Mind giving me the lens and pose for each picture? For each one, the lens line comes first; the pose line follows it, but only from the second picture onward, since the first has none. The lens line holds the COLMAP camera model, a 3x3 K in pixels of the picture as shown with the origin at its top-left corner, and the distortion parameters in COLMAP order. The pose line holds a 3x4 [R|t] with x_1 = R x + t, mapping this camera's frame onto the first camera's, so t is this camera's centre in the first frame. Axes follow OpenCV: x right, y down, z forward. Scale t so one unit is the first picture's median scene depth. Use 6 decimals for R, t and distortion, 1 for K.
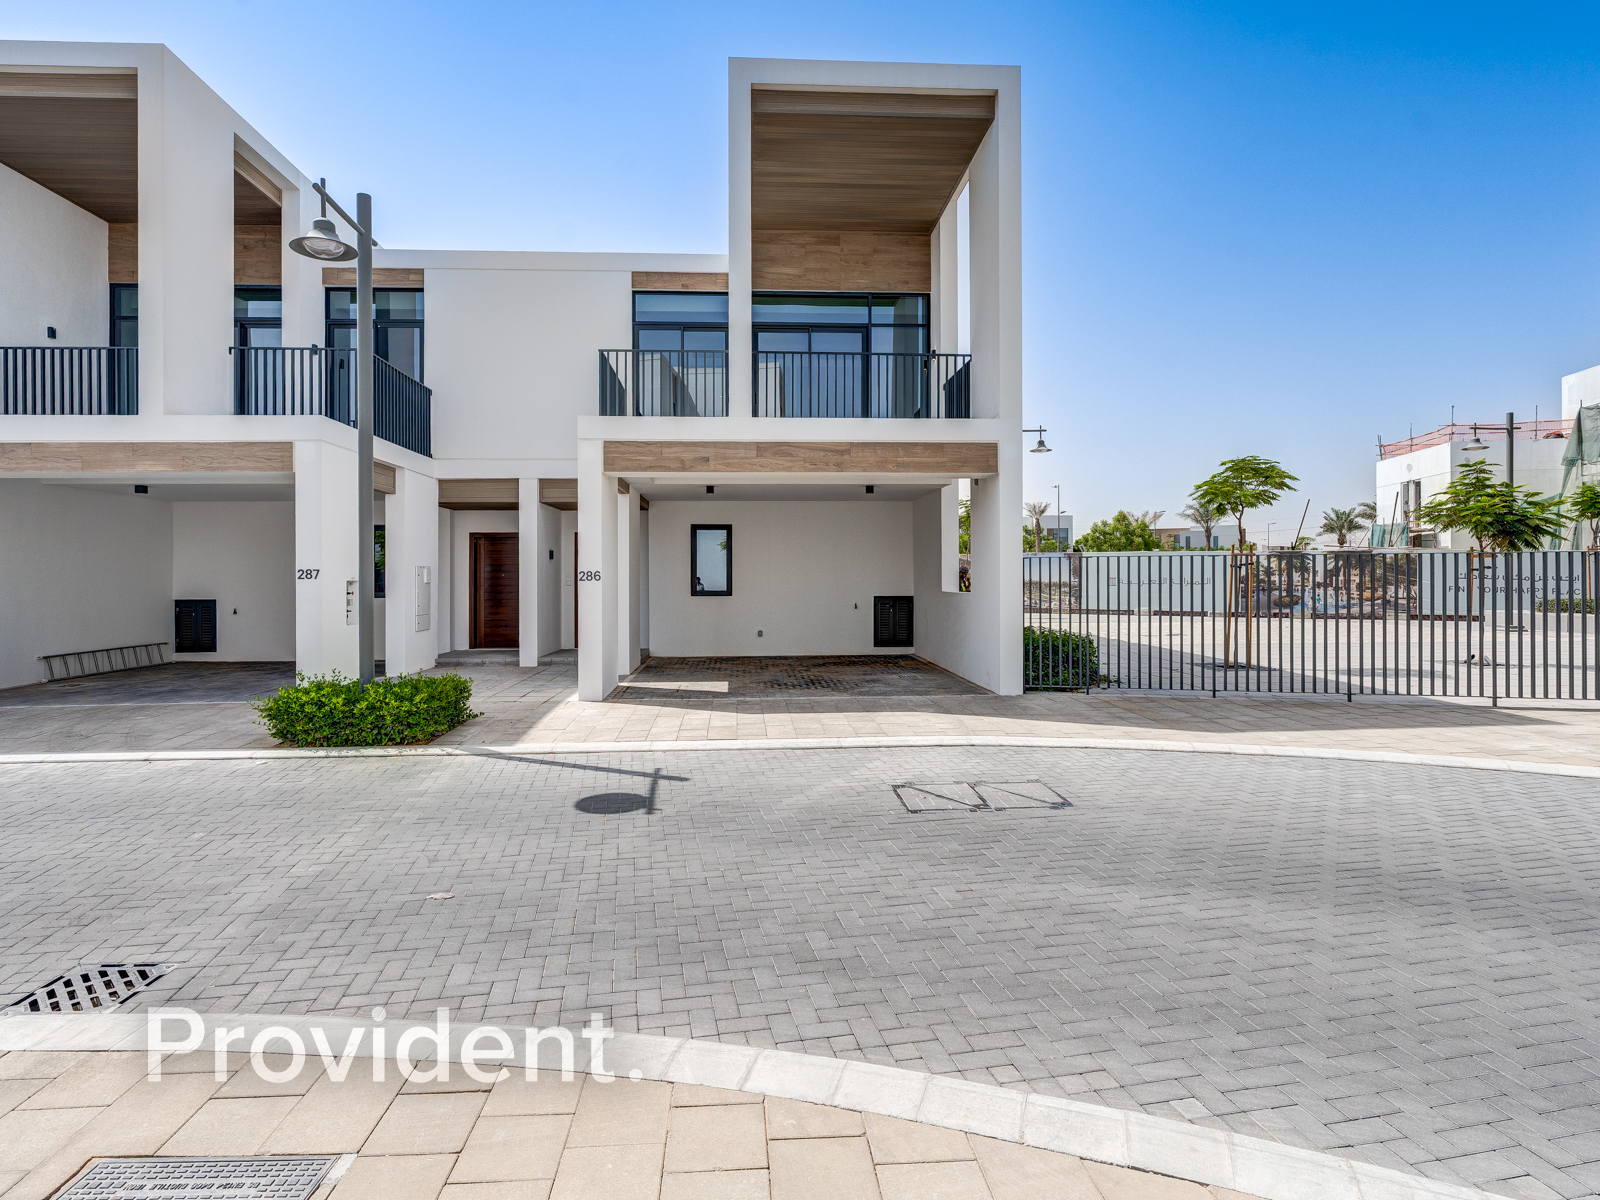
lens RADIAL K [[823.5, 0, 797.5], [0, 823.5, 581.0], [0, 0, 1]] dist [-0.002929, -0.000059]
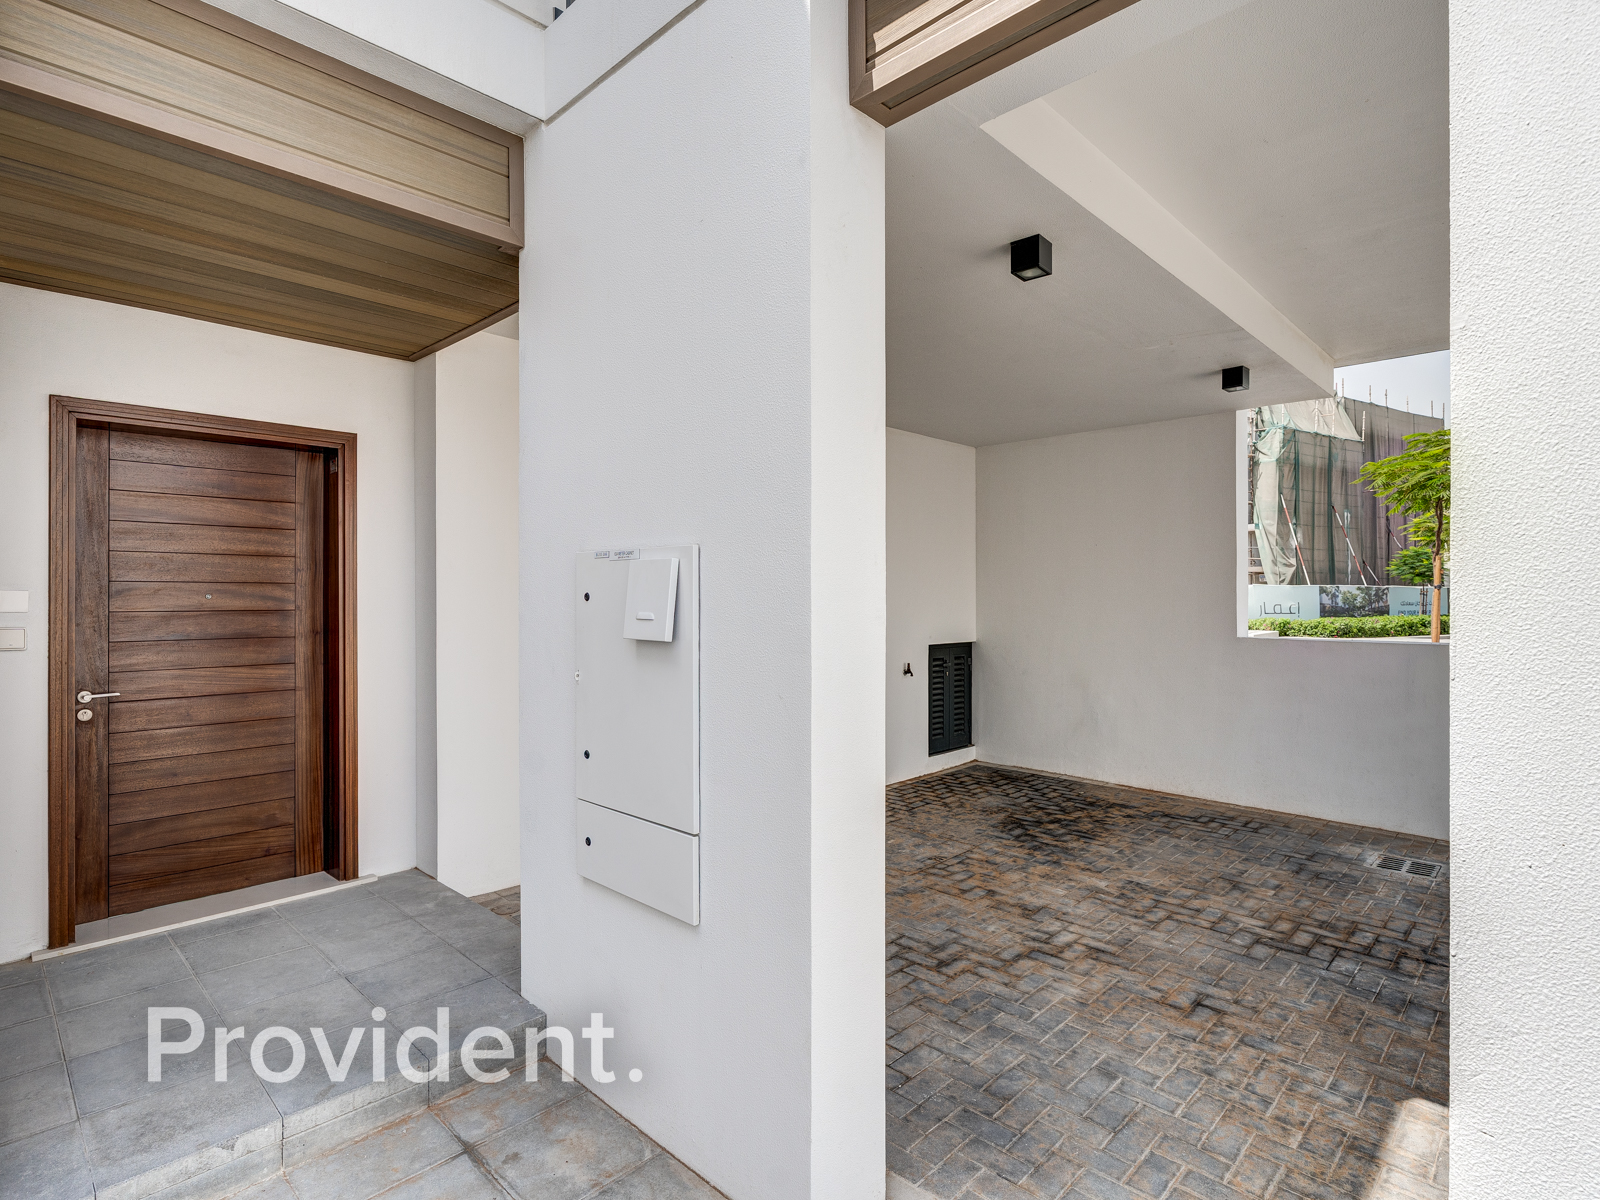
lens RADIAL K [[820.3, 0, 794.7], [0, 820.3, 595.6], [0, 0, 1]] dist [-0.005401, 0.008477]
pose [[0.741883, 0.002893, 0.670523, -0.334436], [-0.001722, 0.999996, -0.002410, -0.010146], [-0.670527, 0.000633, 0.741885, 0.891231]]
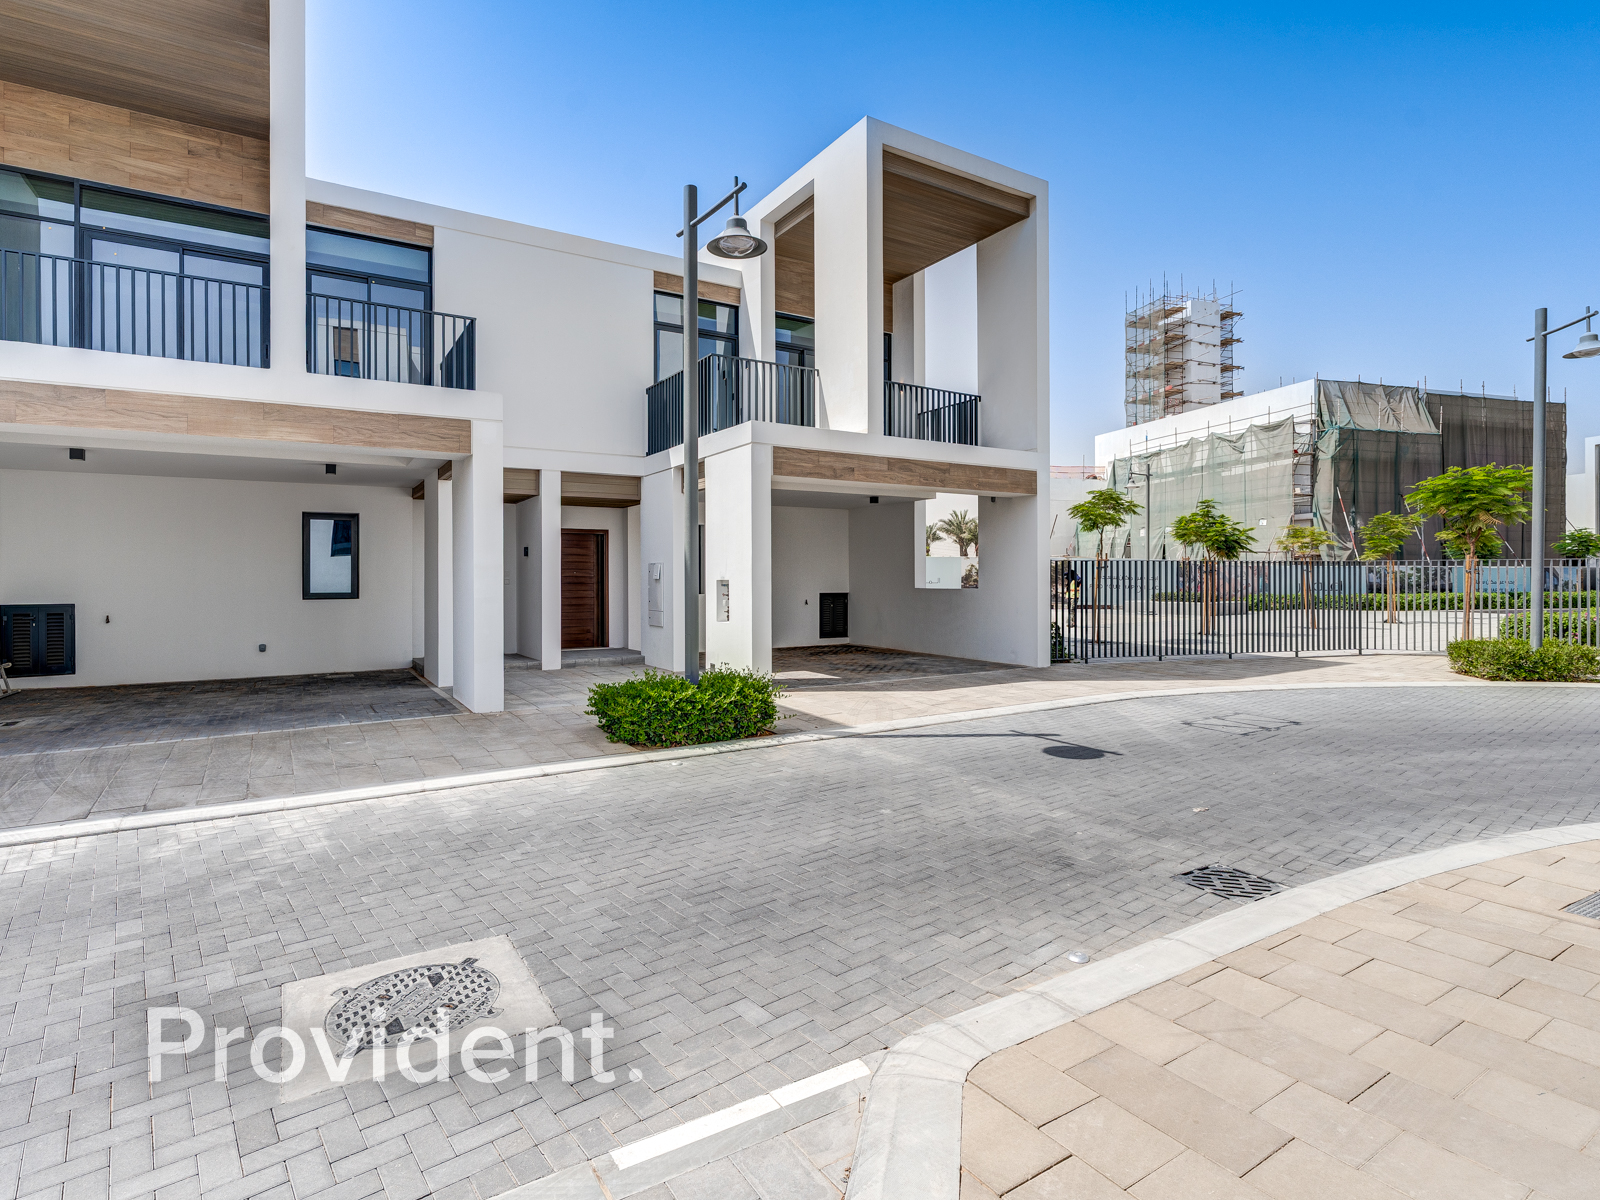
lens RADIAL K [[809.2, 0, 803.6], [0, 809.2, 580.2], [0, 0, 1]] dist [-0.001884, 0.000550]
pose [[0.880716, 0.000117, 0.473645, -0.559687], [0.001034, 0.999997, -0.002170, 0.004124], [-0.473644, 0.002401, 0.880713, 0.049977]]
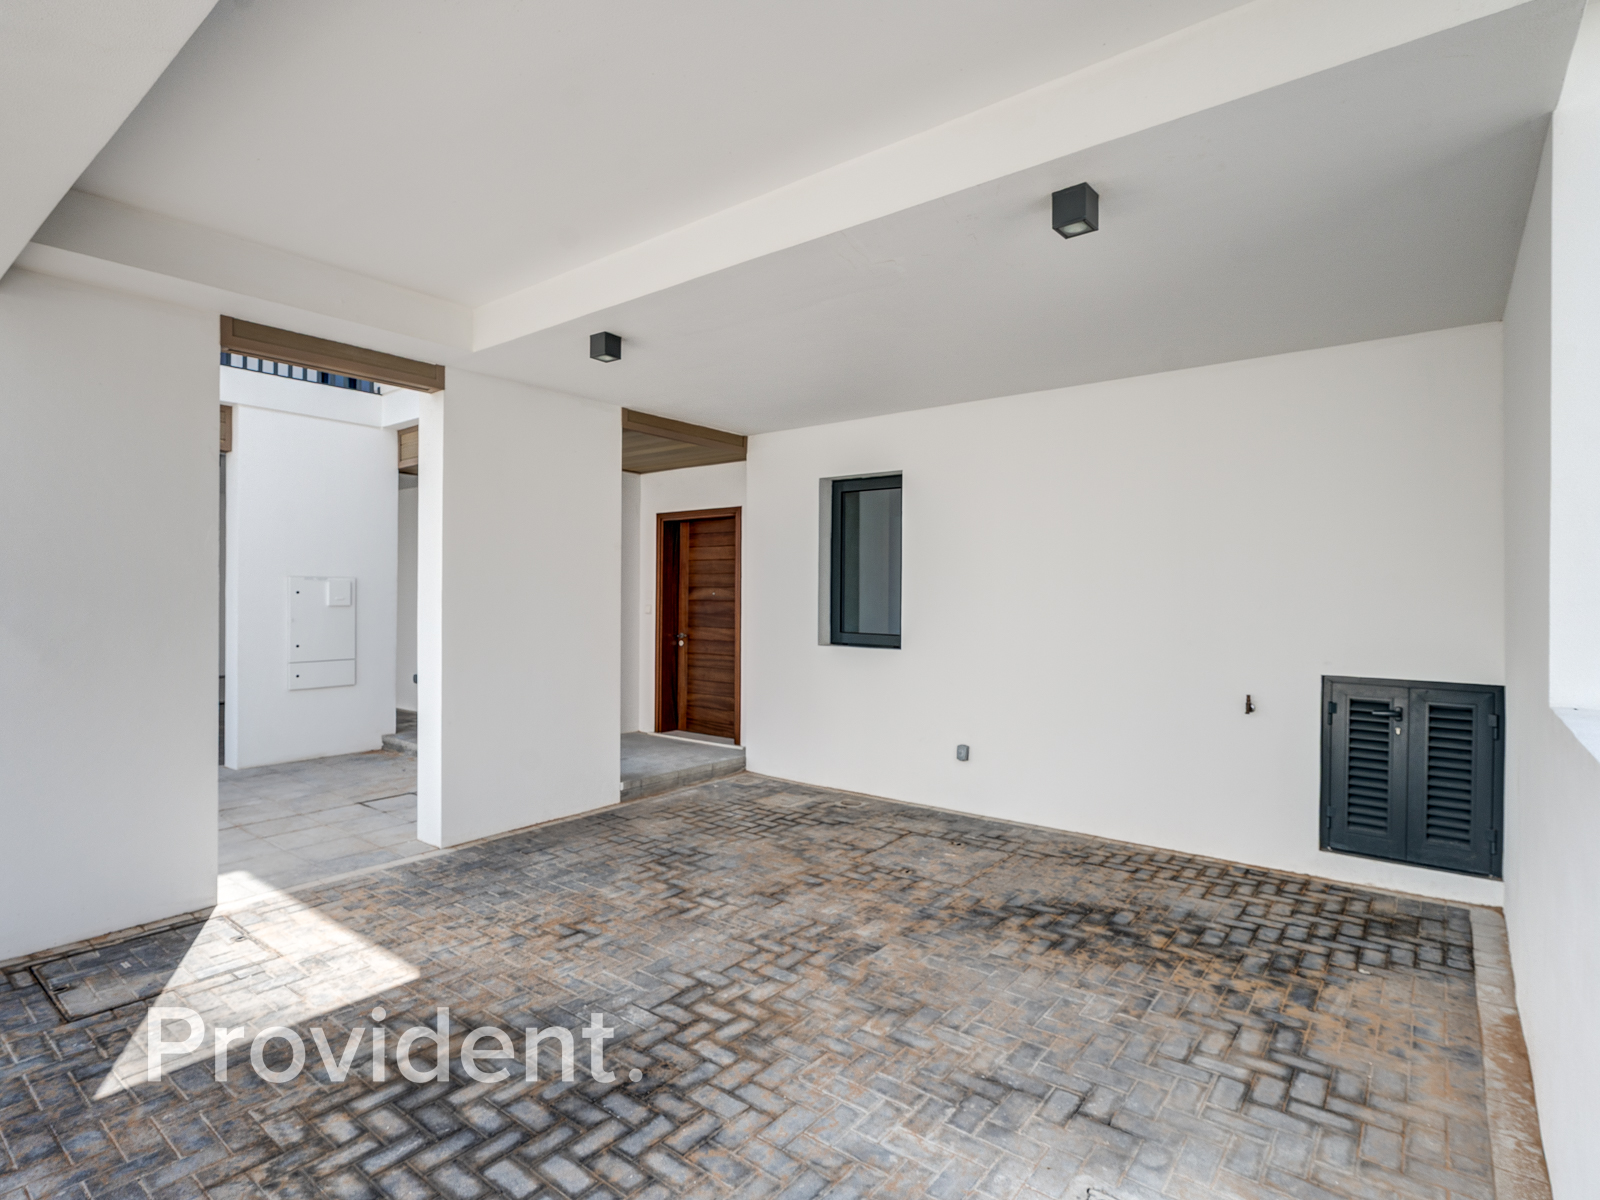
lens RADIAL K [[820.3, 0, 794.7], [0, 820.3, 595.6], [0, 0, 1]] dist [-0.005401, 0.008477]
pose [[0.741309, 0.006193, -0.671135, 0.187455], [-0.009402, 0.999955, -0.001158, -0.010633], [0.671098, 0.007168, 0.741334, 0.822483]]
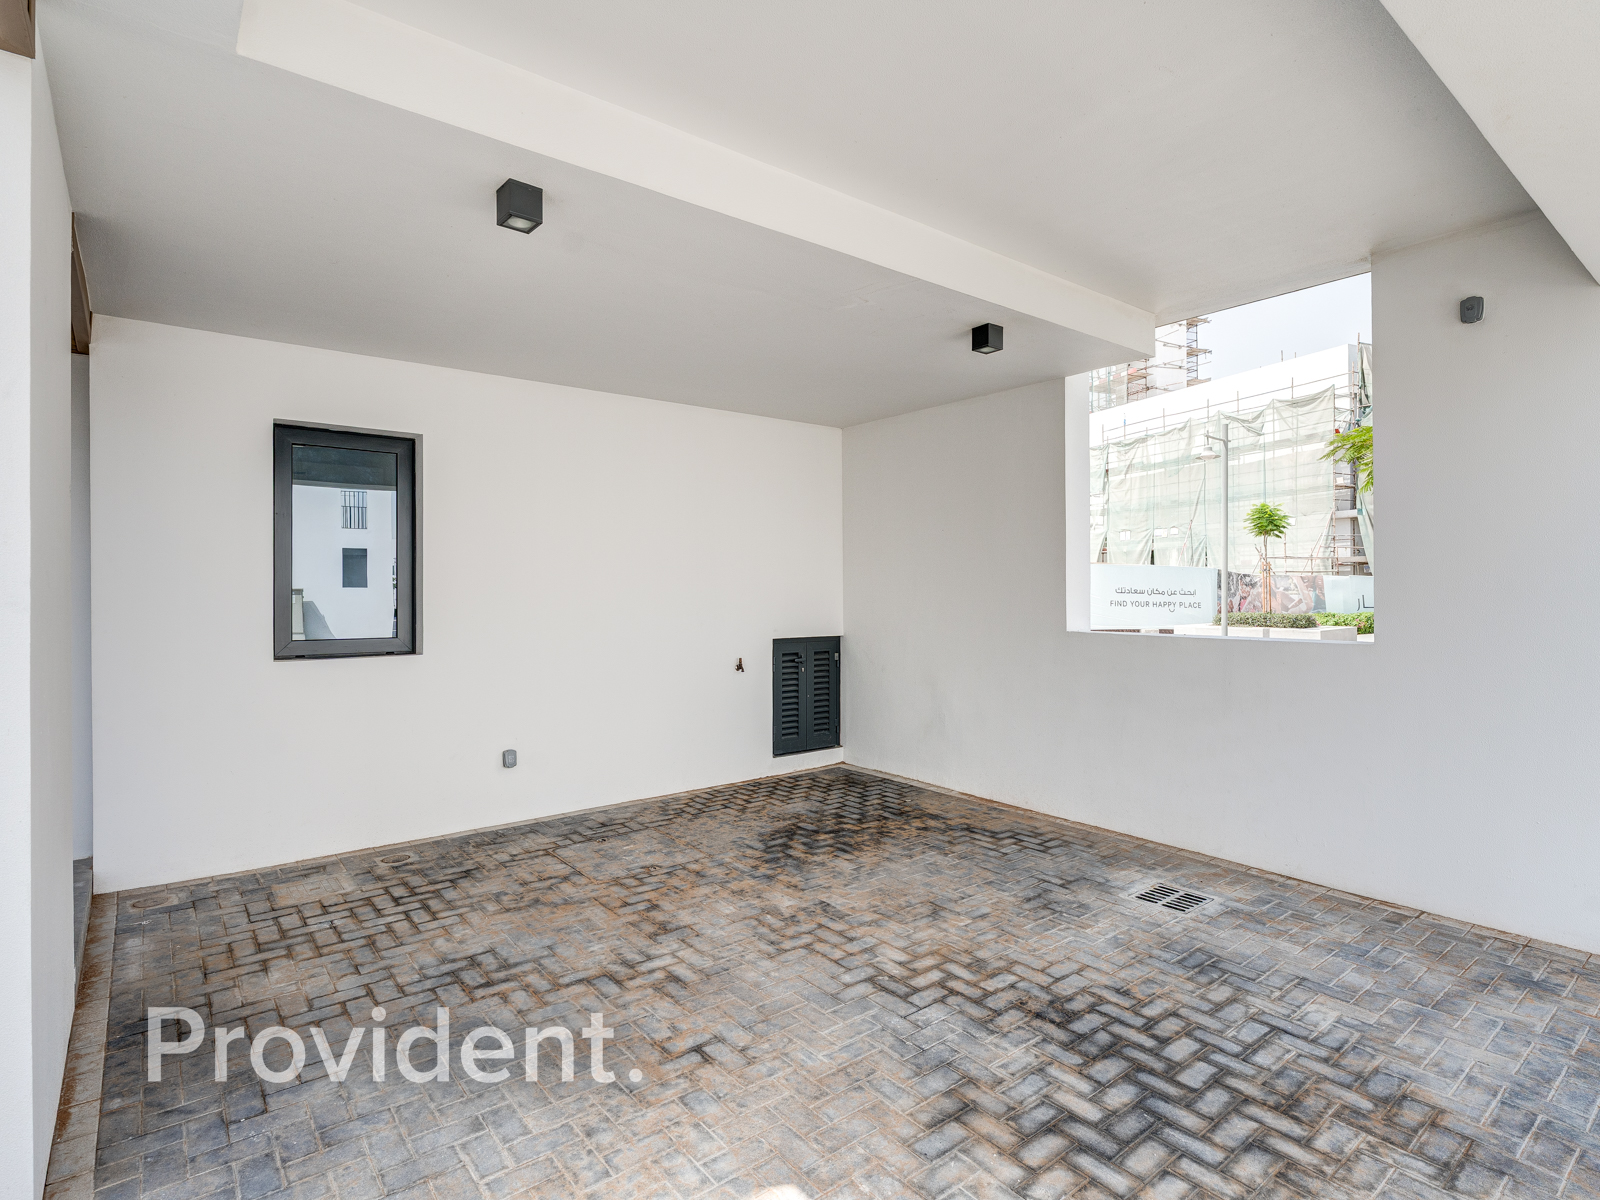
lens RADIAL K [[820.3, 0, 794.7], [0, 820.3, 595.6], [0, 0, 1]] dist [-0.005401, 0.008477]
pose [[0.824605, -0.003760, 0.565697, -0.175971], [0.002664, 0.999993, 0.002764, -0.007714], [-0.565703, -0.000772, 0.824609, 0.799275]]
